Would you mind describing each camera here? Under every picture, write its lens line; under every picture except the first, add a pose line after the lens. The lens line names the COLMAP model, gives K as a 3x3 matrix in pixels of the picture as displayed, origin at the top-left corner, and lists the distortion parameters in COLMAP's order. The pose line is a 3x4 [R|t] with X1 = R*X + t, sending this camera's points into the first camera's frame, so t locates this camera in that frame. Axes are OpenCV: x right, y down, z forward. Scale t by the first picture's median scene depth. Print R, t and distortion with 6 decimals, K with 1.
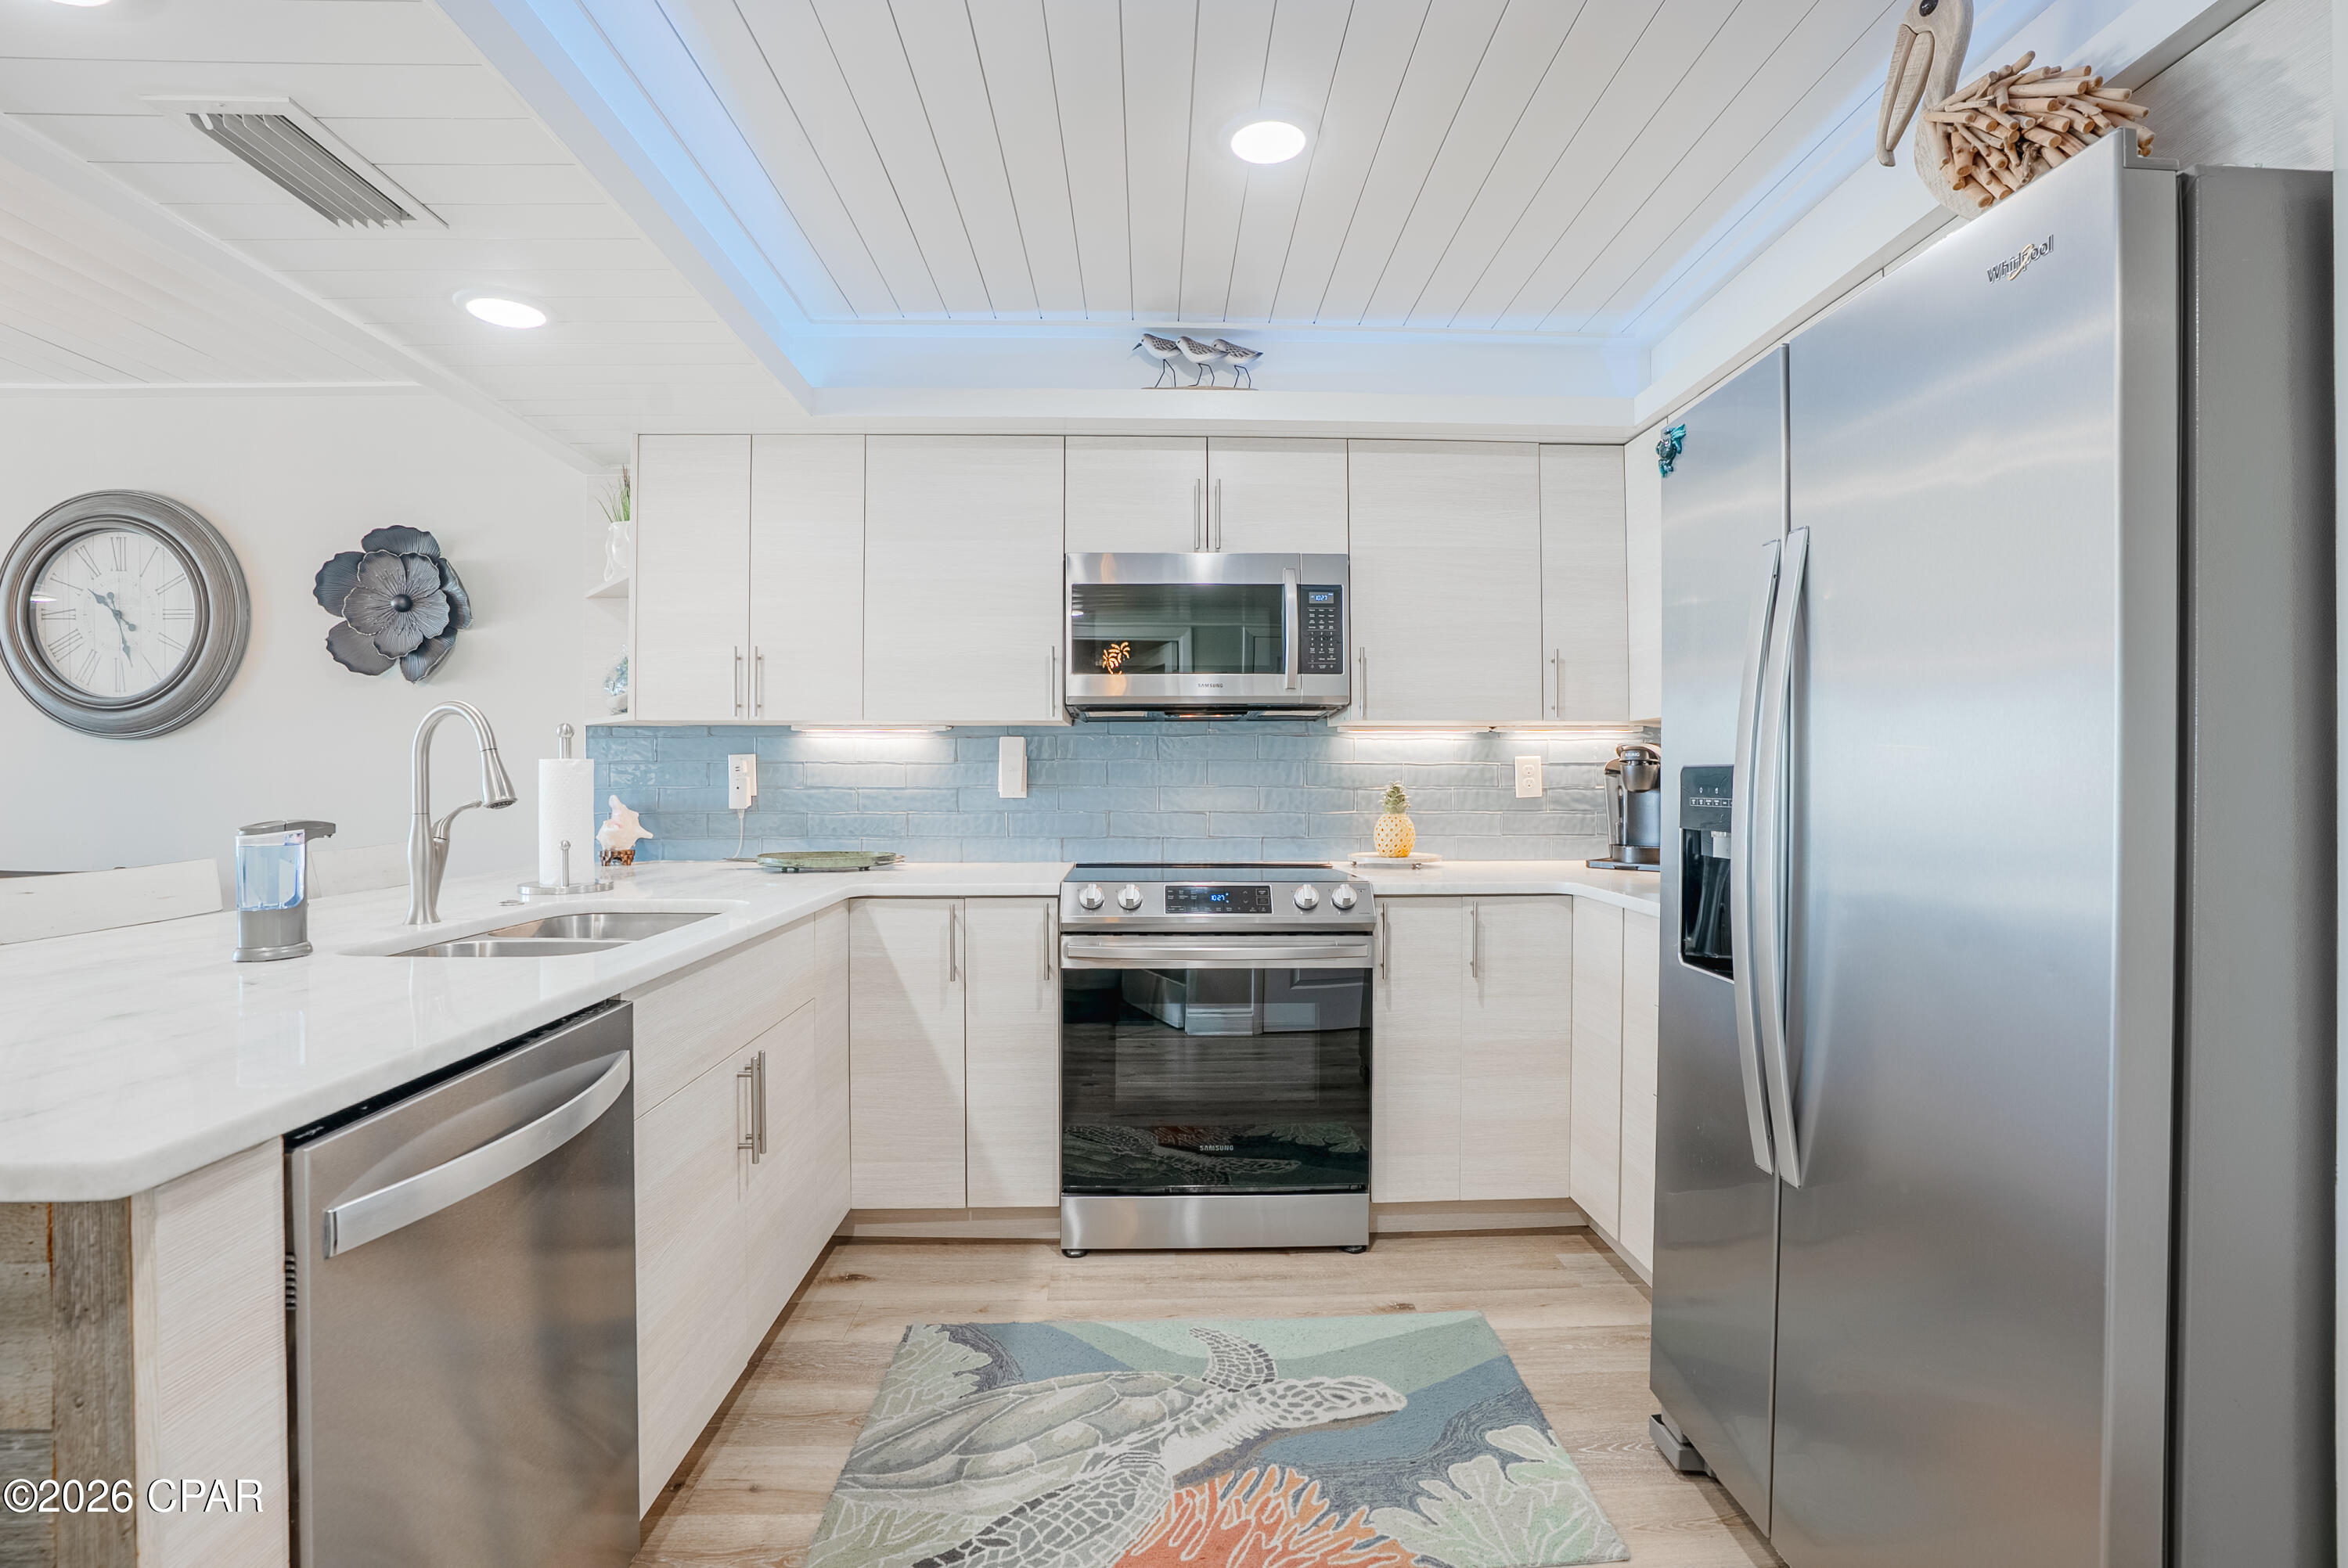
lens RADIAL K [[1113.8, 0, 1180.7], [0, 1113.8, 804.6], [0, 0, 1]] dist [-0.069198, 0.028700]
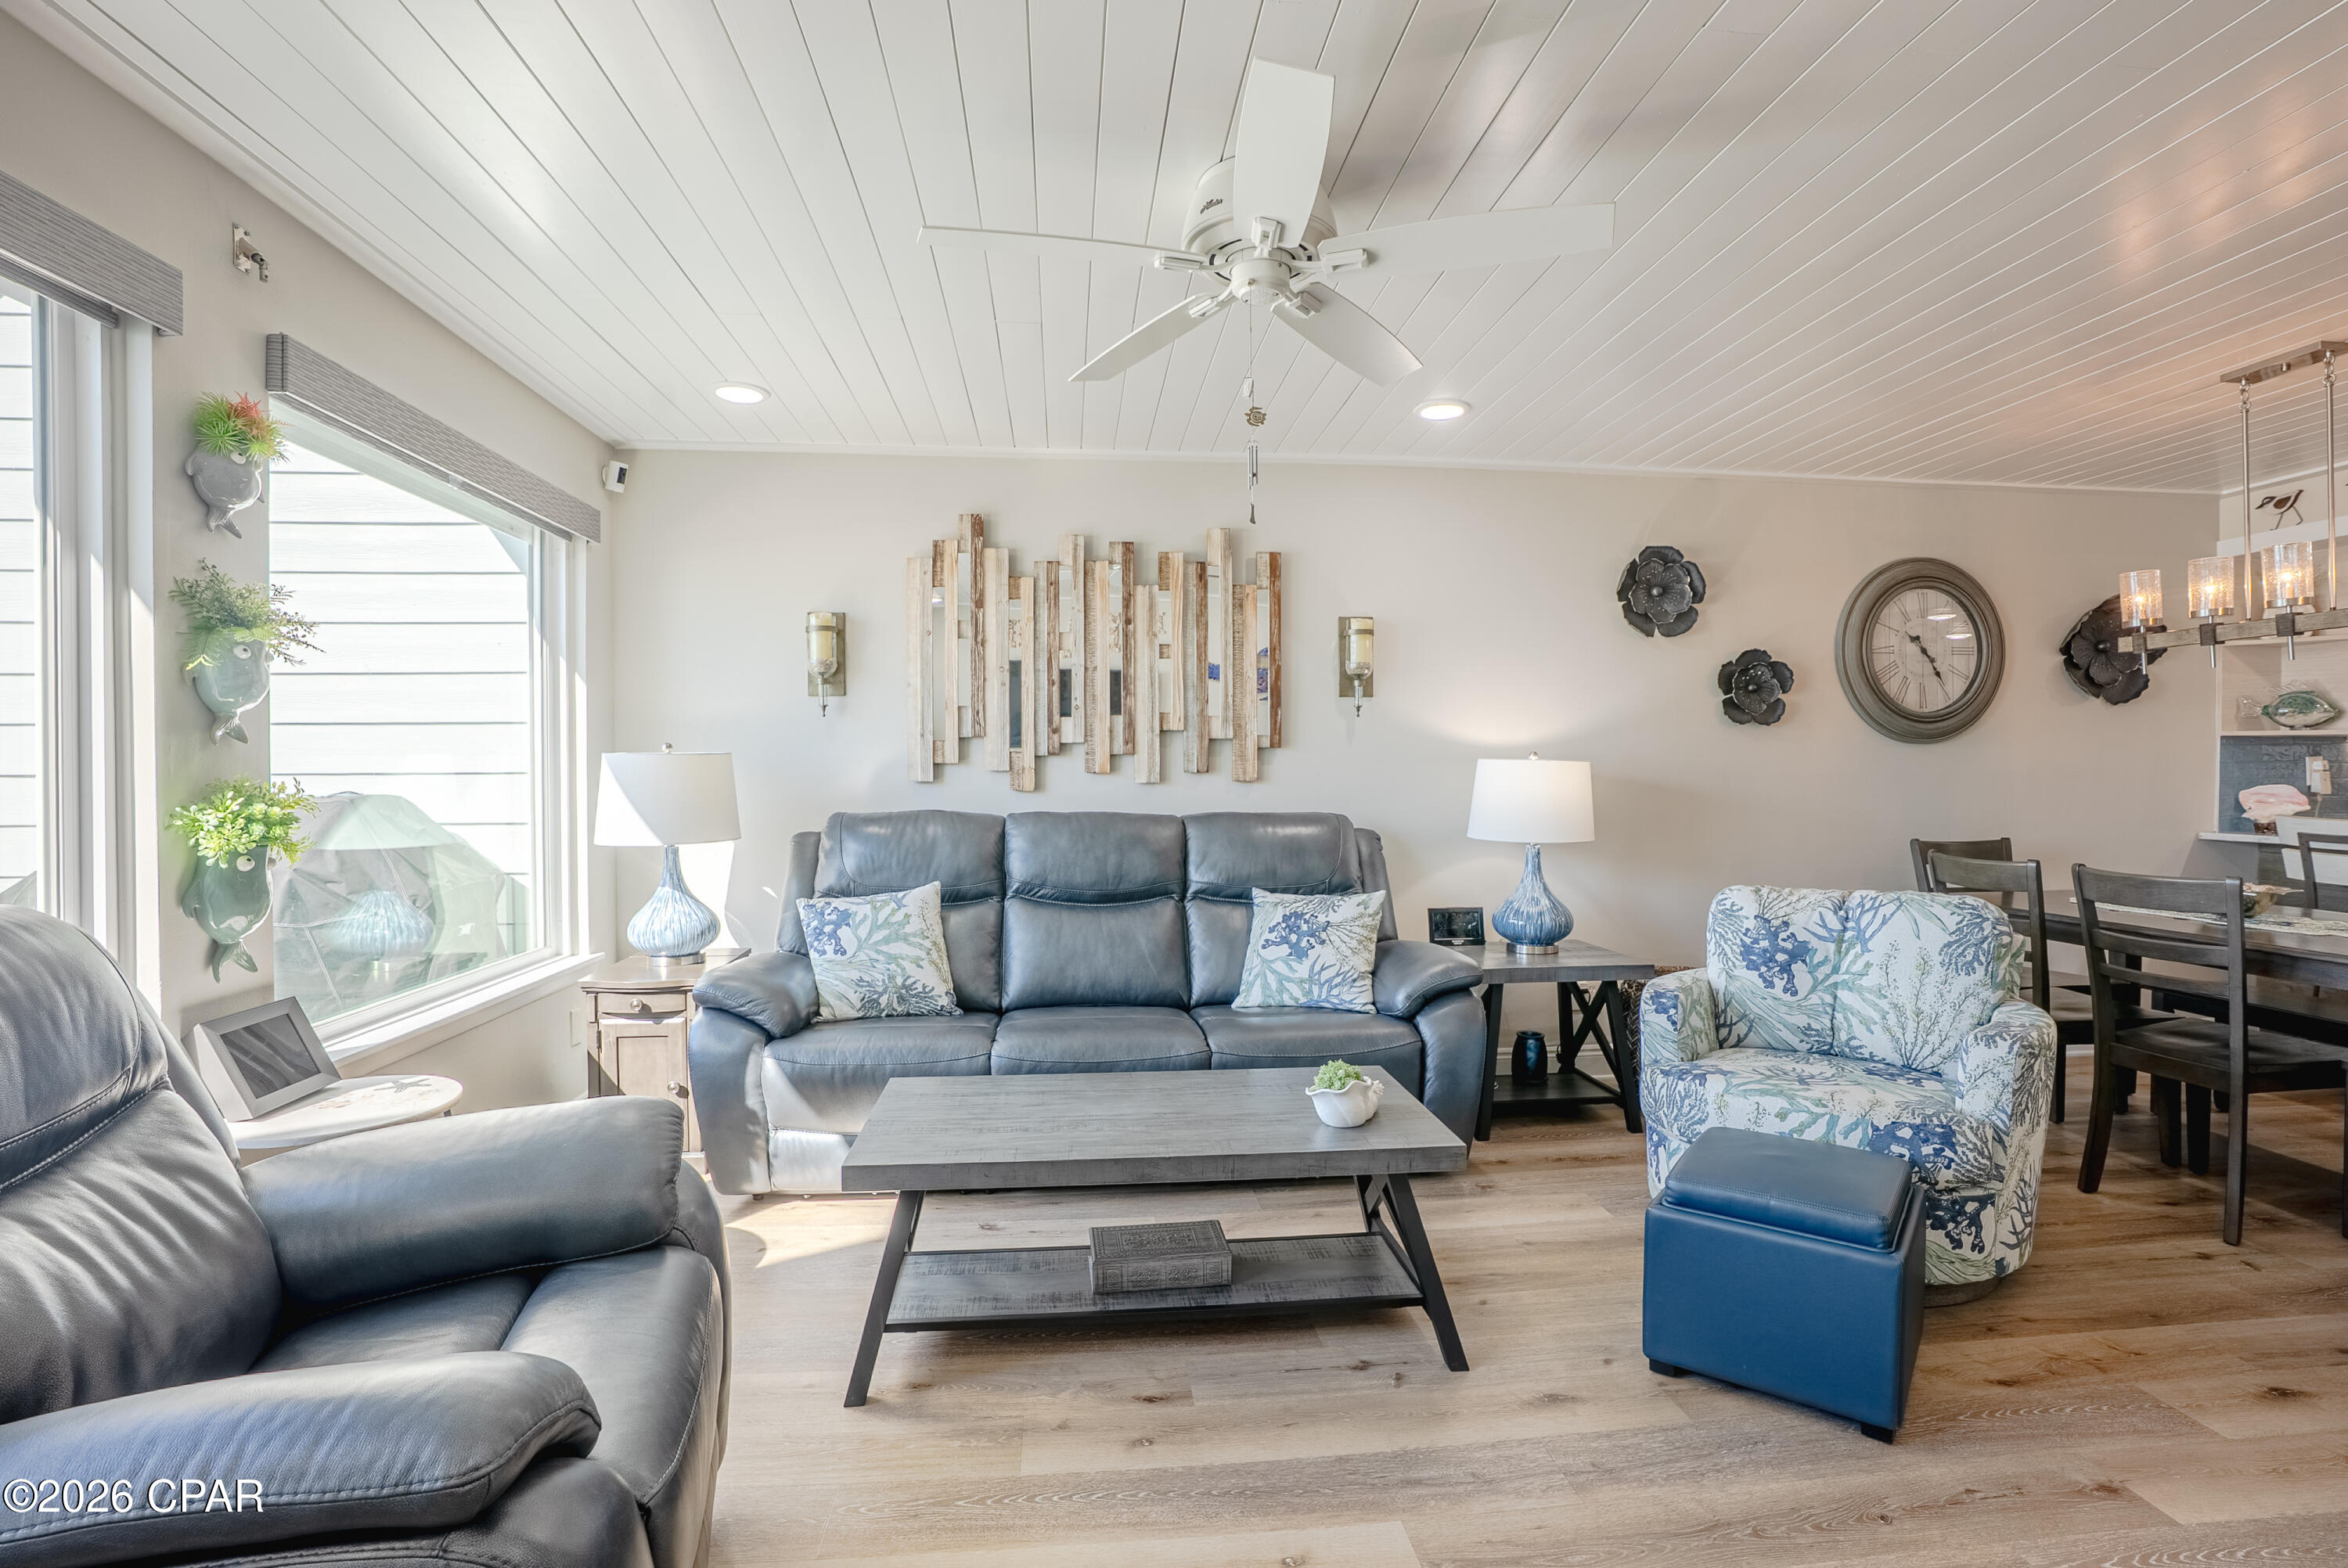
lens RADIAL K [[1106.3, 0, 1191.7], [0, 1106.3, 780.1], [0, 0, 1]] dist [-0.070942, 0.027370]
pose [[0.996144, -0.003416, 0.087664, -2.231432], [0.004568, 0.999906, -0.012949, -0.004399], [-0.087611, 0.013300, 0.996066, -0.275988]]
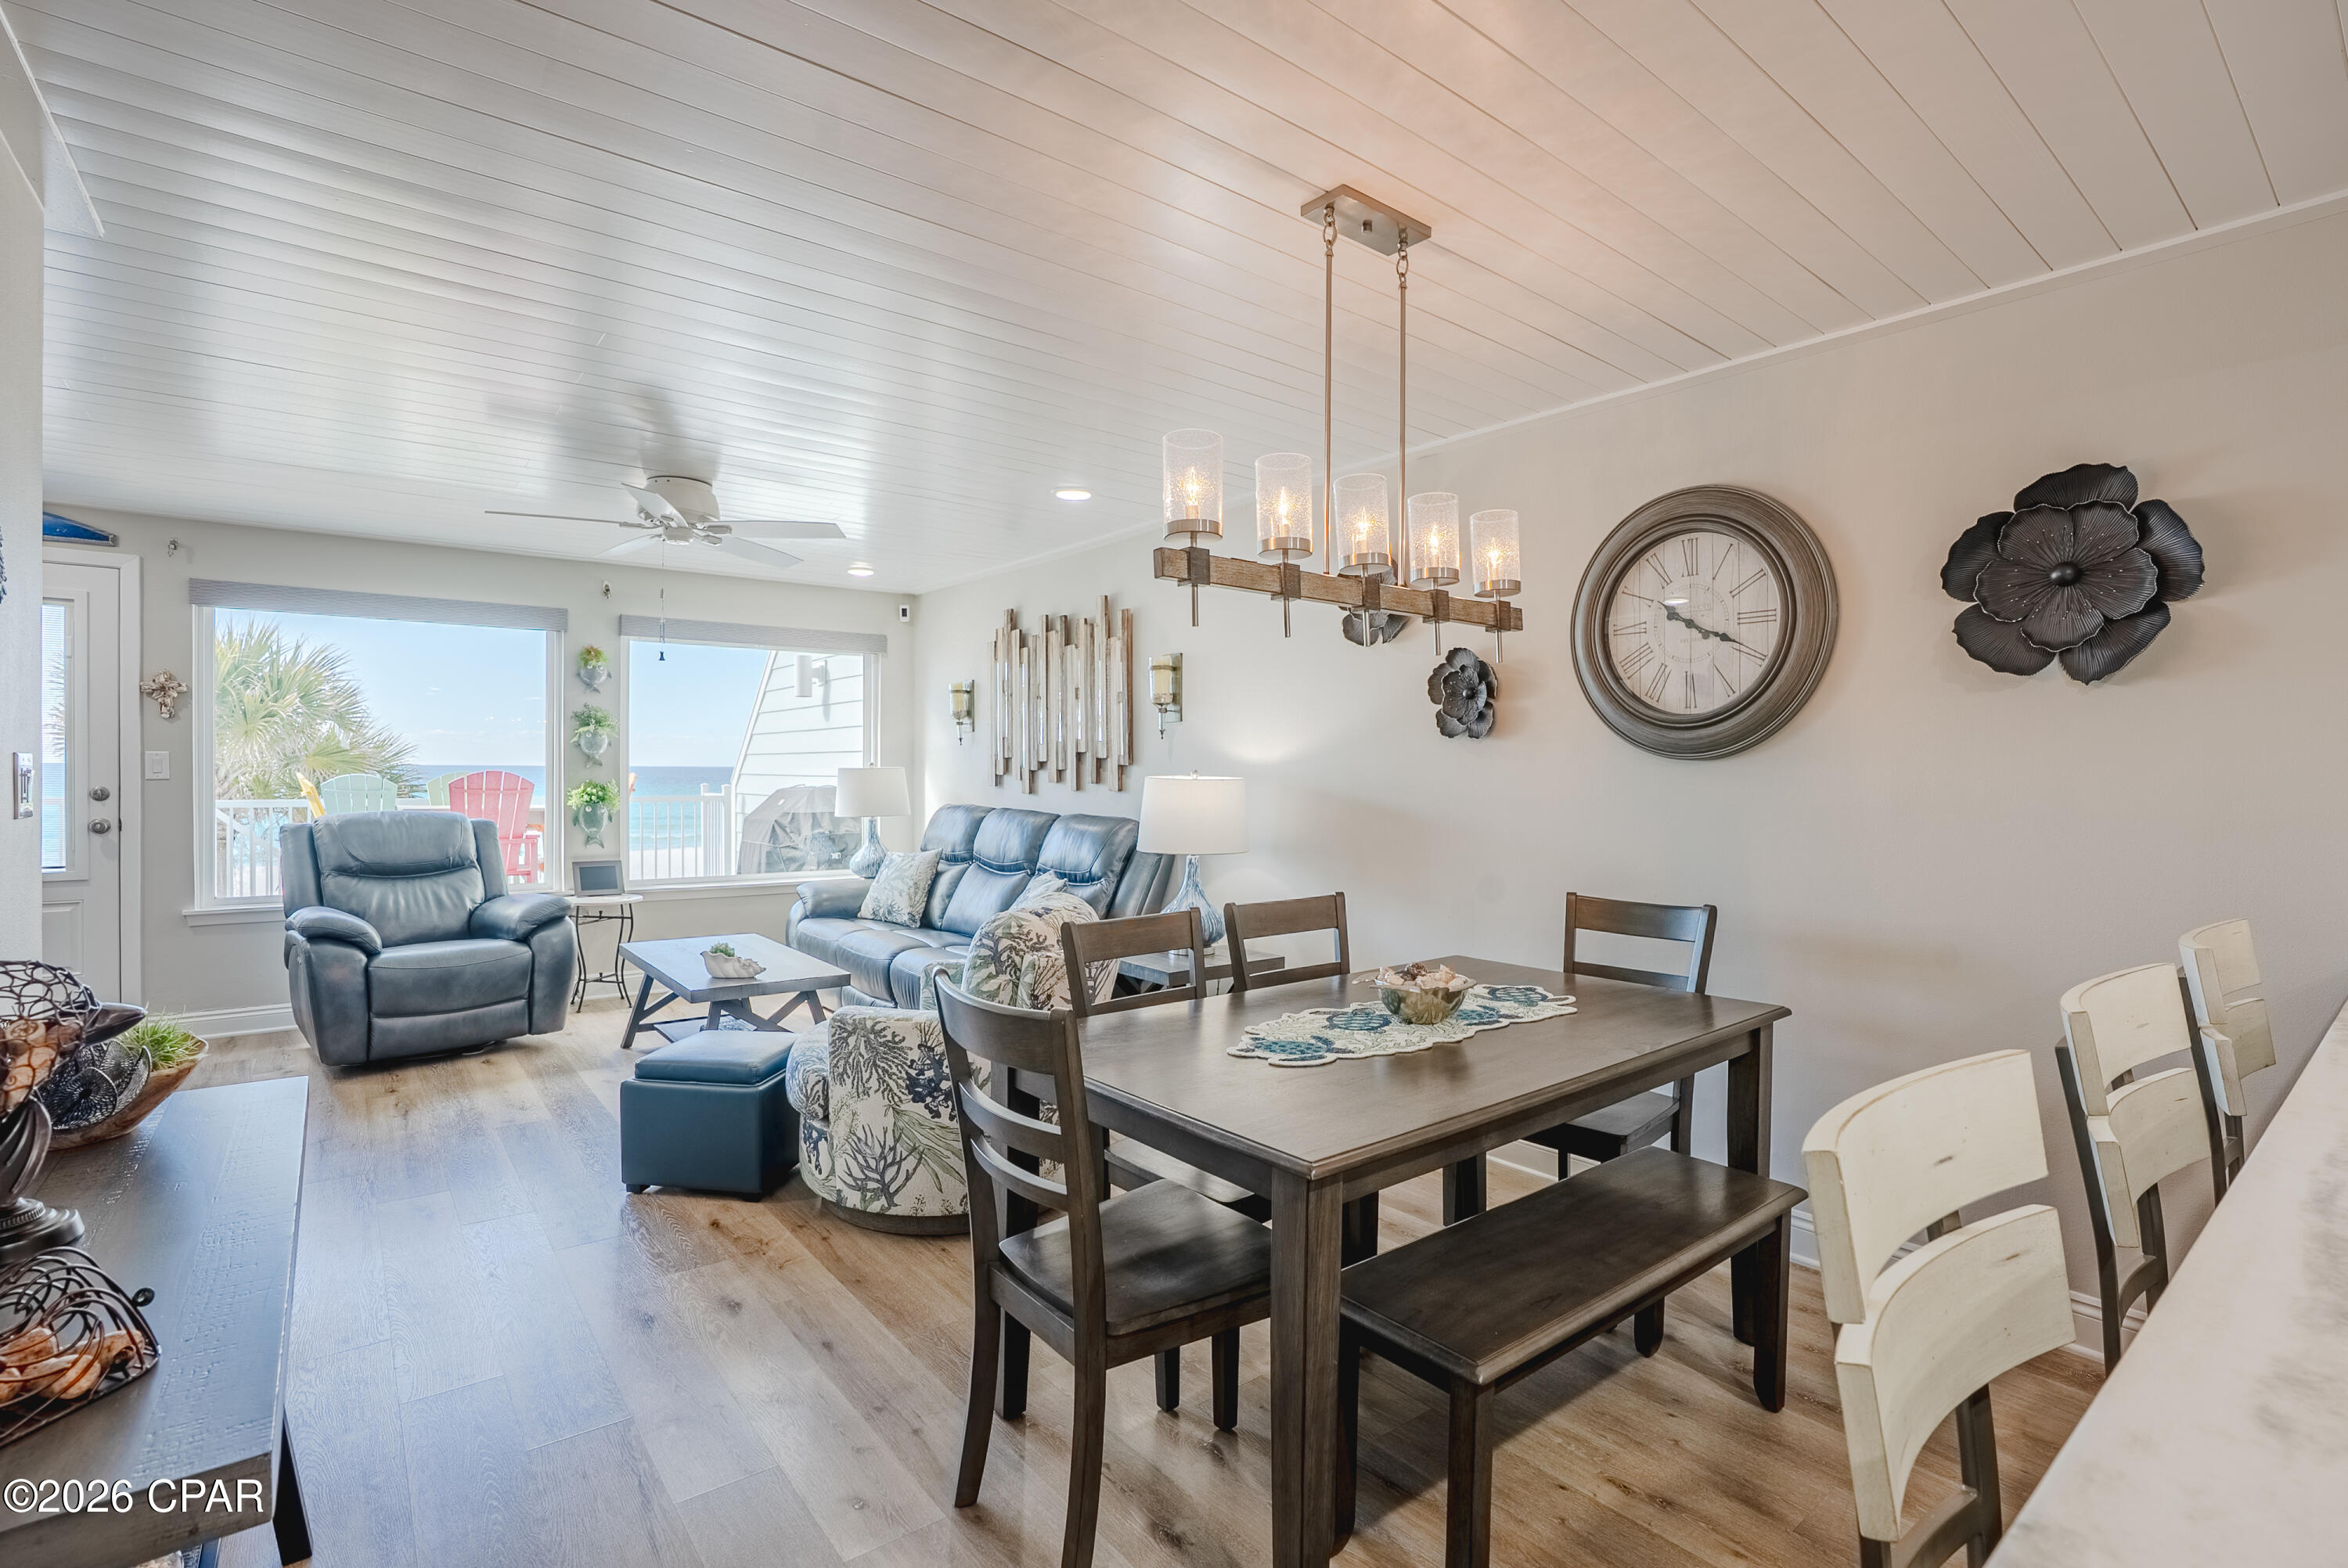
lens RADIAL K [[1094.7, 0, 1174.0], [0, 1094.7, 784.0], [0, 0, 1]] dist [-0.068225, 0.025880]
pose [[0.608445, 0.014434, -0.793465, -0.585959], [-0.024065, 0.999710, -0.000268, -0.033387], [0.793231, 0.019258, 0.608616, 0.104168]]
